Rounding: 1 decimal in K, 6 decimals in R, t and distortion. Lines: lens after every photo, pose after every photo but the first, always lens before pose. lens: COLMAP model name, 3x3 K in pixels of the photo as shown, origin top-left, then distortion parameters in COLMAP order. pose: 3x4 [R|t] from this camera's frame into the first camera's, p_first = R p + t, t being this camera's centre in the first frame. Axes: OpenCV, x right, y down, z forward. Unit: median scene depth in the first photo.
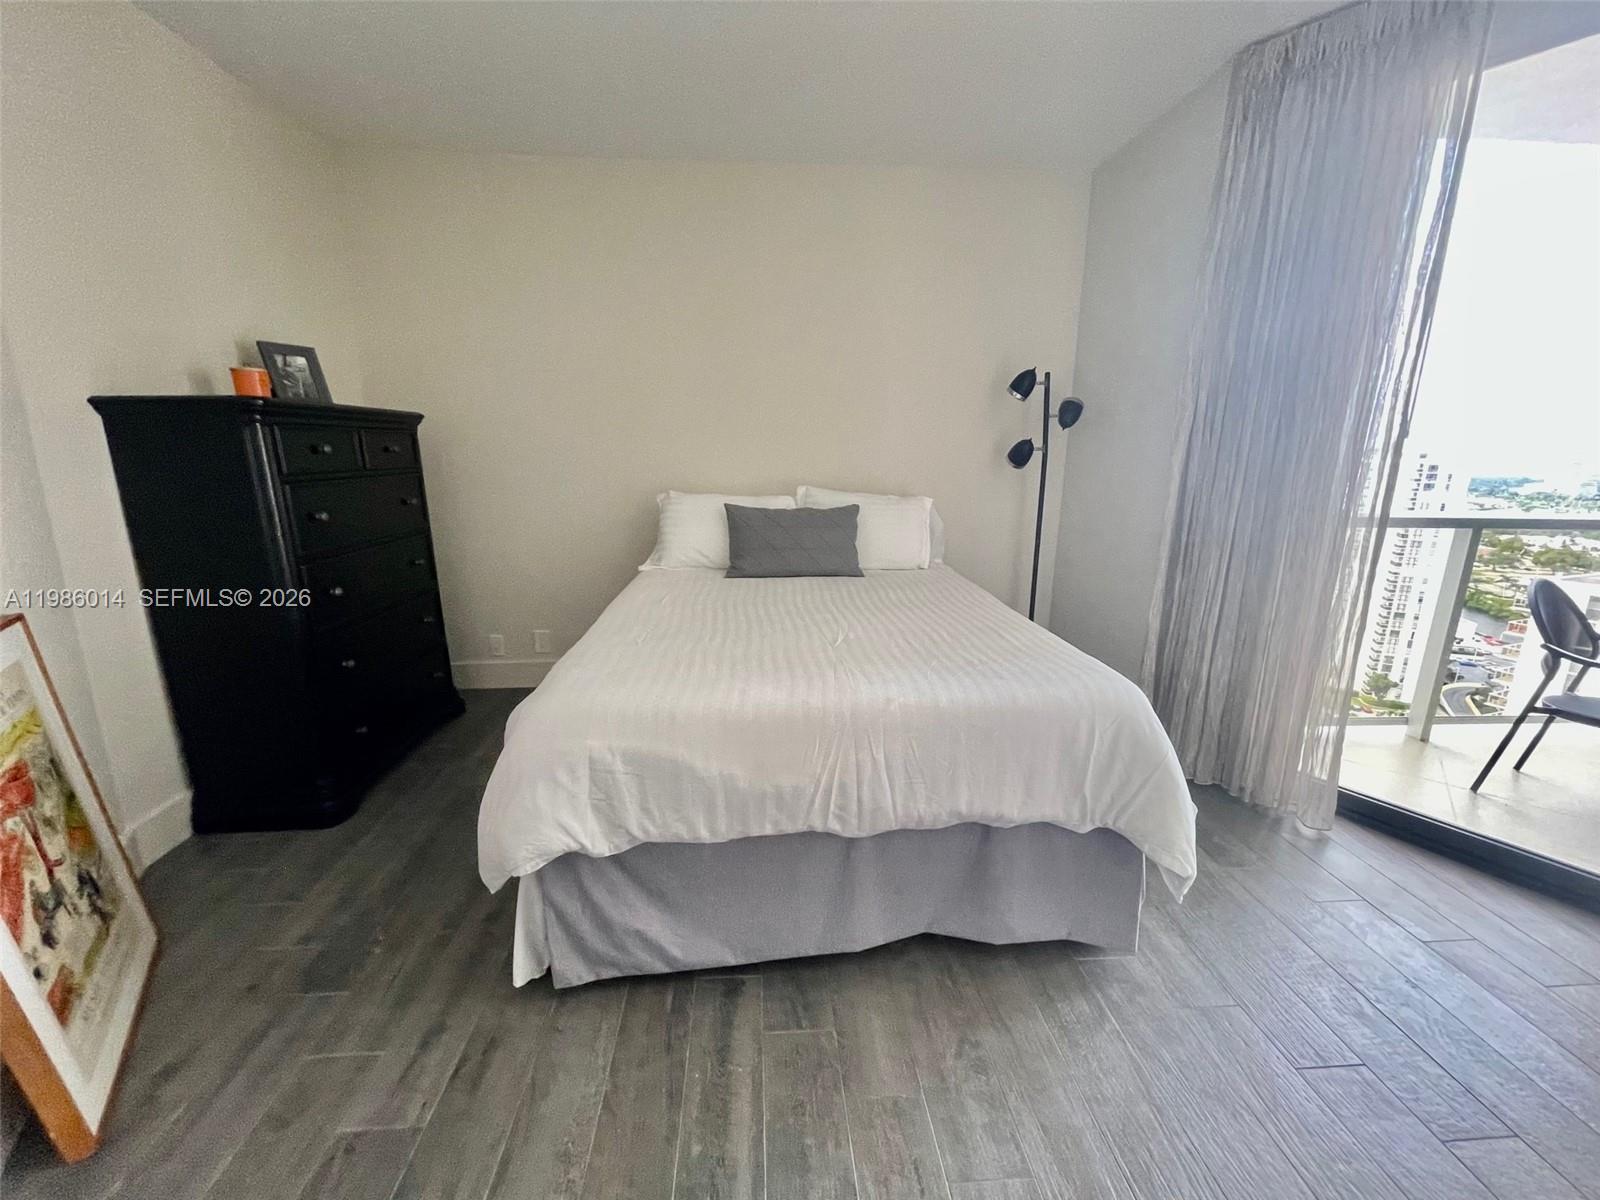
lens RADIAL K [[656.3, 0, 800.0], [0, 656.3, 600.0], [0, 0, 1]] dist [-0.000025, 0.000435]
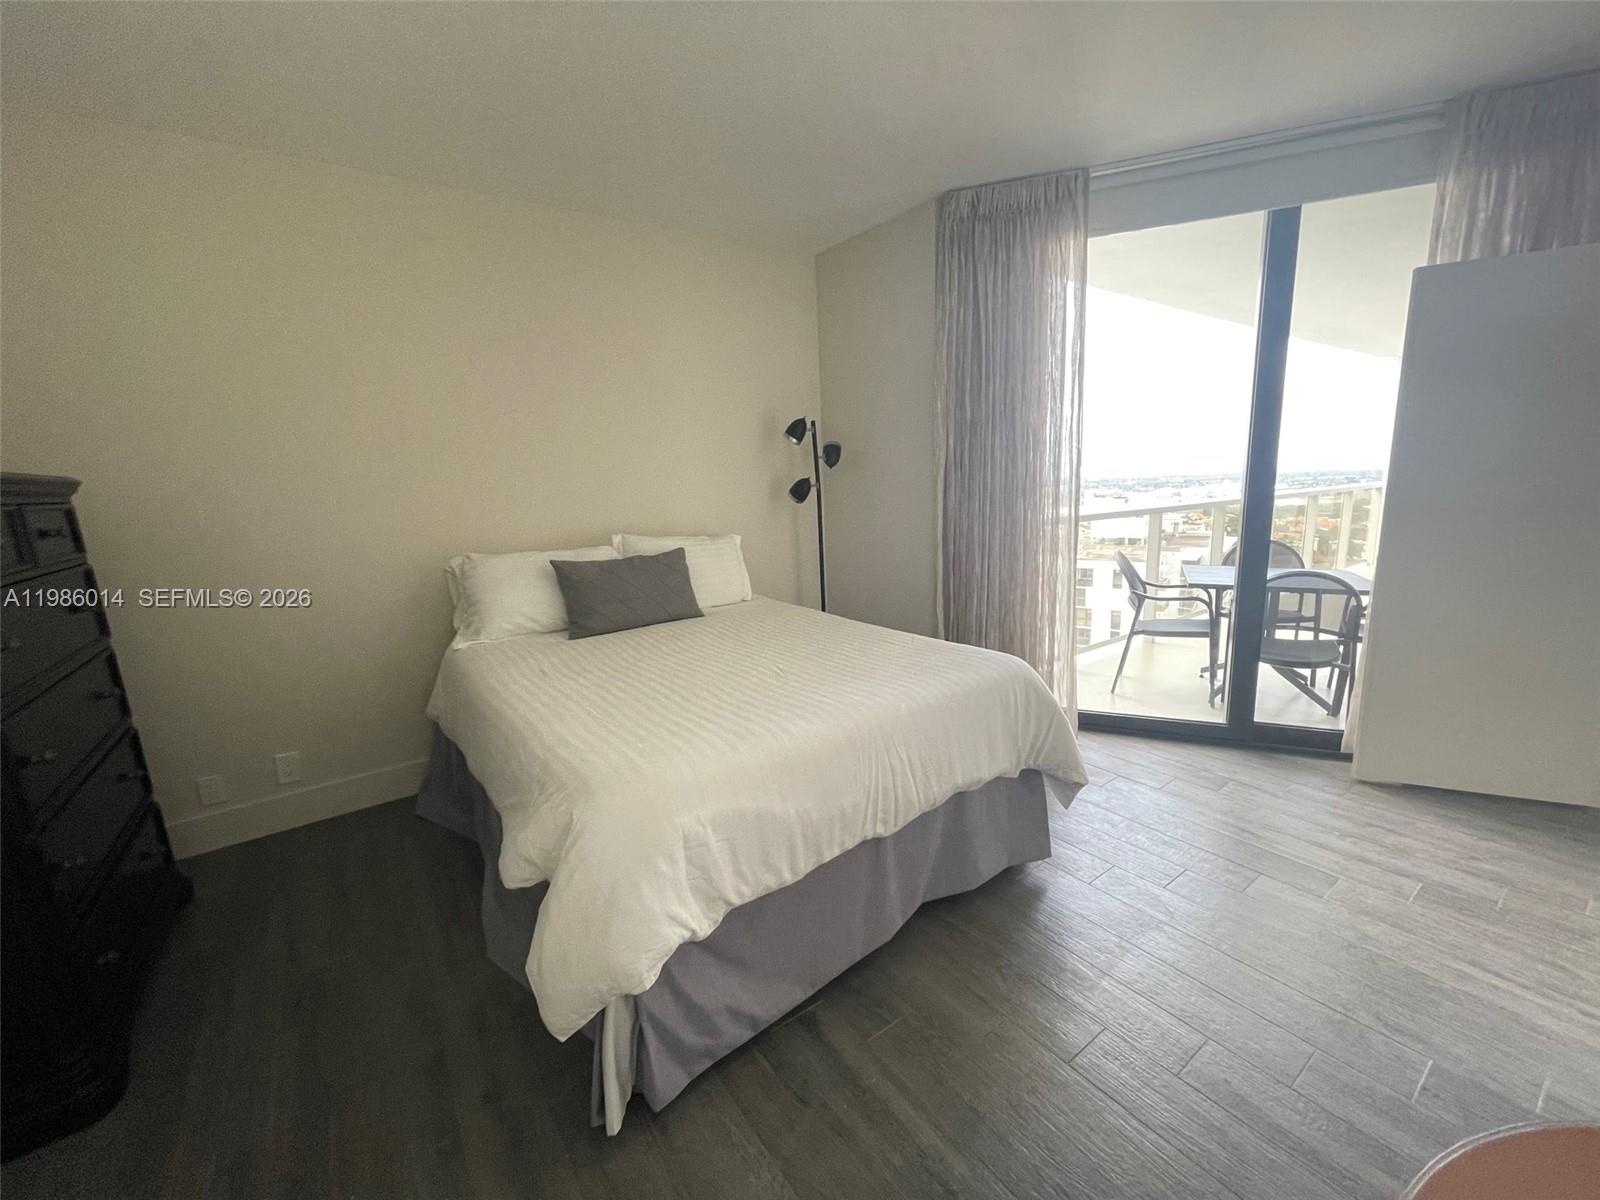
lens RADIAL K [[656.3, 0, 800.0], [0, 656.3, 600.0], [0, 0, 1]] dist [-0.000025, 0.000435]
pose [[0.846255, -0.138816, 0.514376, -0.513532], [0.165617, 0.986170, -0.006335, -0.049347], [-0.506383, 0.090550, 0.857541, 0.067845]]
